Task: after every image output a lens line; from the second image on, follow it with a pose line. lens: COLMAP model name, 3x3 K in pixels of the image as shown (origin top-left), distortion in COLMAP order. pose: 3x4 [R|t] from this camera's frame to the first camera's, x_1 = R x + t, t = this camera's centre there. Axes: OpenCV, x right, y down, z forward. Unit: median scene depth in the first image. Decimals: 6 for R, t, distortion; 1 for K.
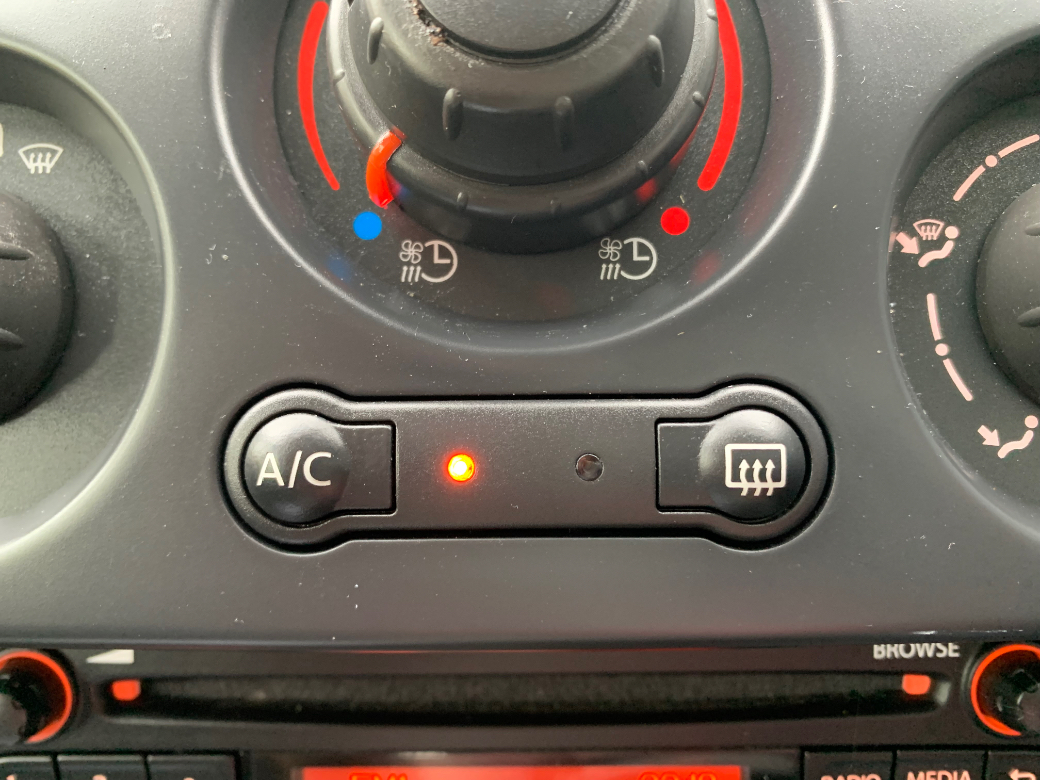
lens RADIAL K [[791.9, 0, 520.0], [0, 791.9, 390.0], [0, 0, 1]] dist [-0.004715, -0.003032]
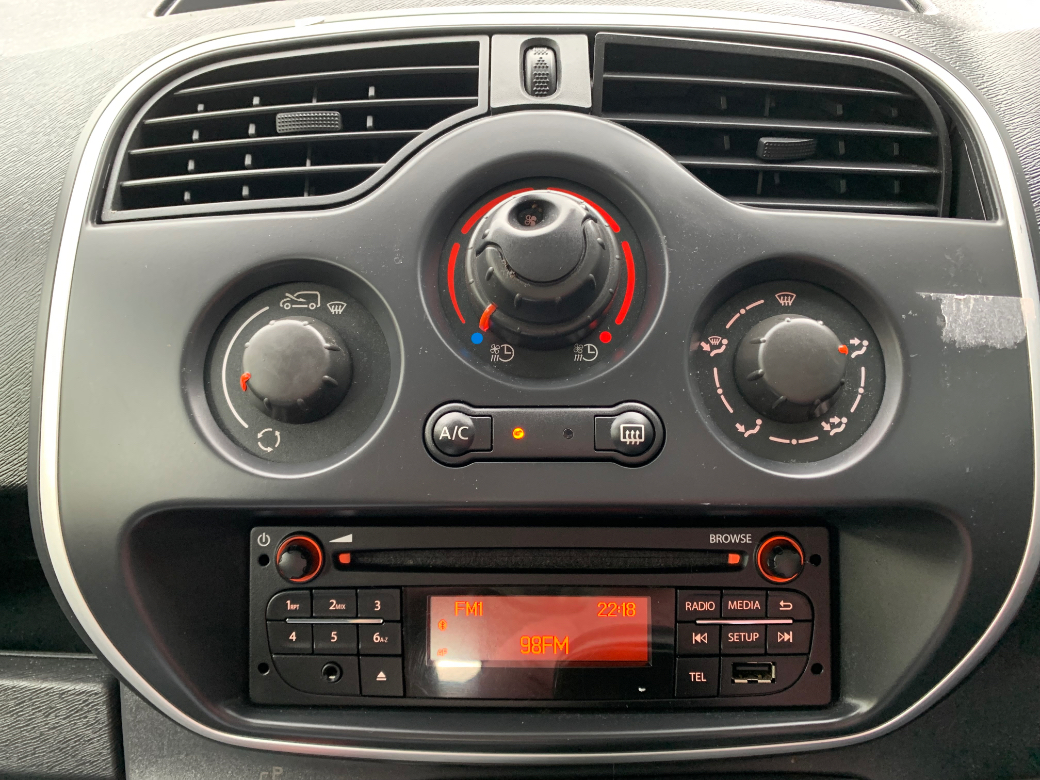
lens RADIAL K [[892.9, 0, 530.1], [0, 892.9, 388.7], [0, 0, 1]] dist [-0.001890, -0.006021]
pose [[0.999958, 0.006362, 0.006664, -0.051872], [-0.005676, 0.995130, -0.098404, 0.218199], [-0.007258, 0.098362, 0.995124, -1.737248]]
